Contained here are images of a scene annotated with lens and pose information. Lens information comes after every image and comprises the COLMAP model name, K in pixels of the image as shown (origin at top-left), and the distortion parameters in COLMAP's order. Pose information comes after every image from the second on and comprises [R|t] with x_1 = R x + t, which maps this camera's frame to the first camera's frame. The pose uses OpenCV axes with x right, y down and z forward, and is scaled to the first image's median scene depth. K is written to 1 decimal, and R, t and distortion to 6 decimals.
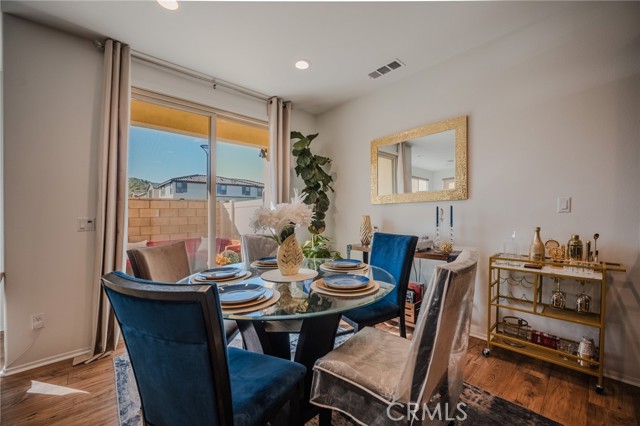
lens RADIAL K [[253.5, 0, 319.7], [0, 253.5, 214.9], [0, 0, 1]] dist [-0.000911, 0.000593]
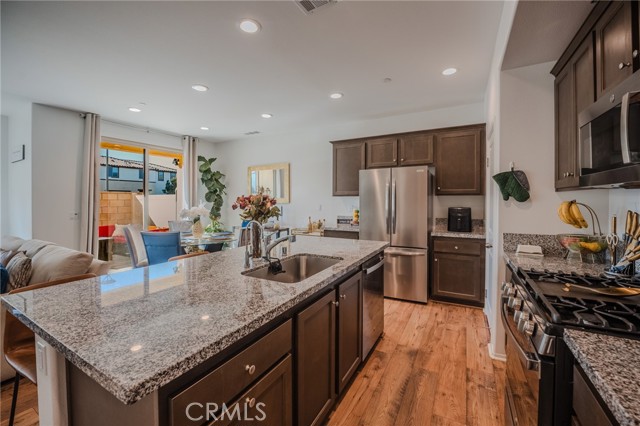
lens RADIAL K [[263.9, 0, 319.4], [0, 263.9, 214.0], [0, 0, 1]] dist [-0.024986, 0.001307]
pose [[0.948806, -0.000142, 0.315858, 0.096892], [-0.015039, 0.998846, 0.045623, -0.057554], [-0.315500, -0.048037, 0.947709, -0.885283]]
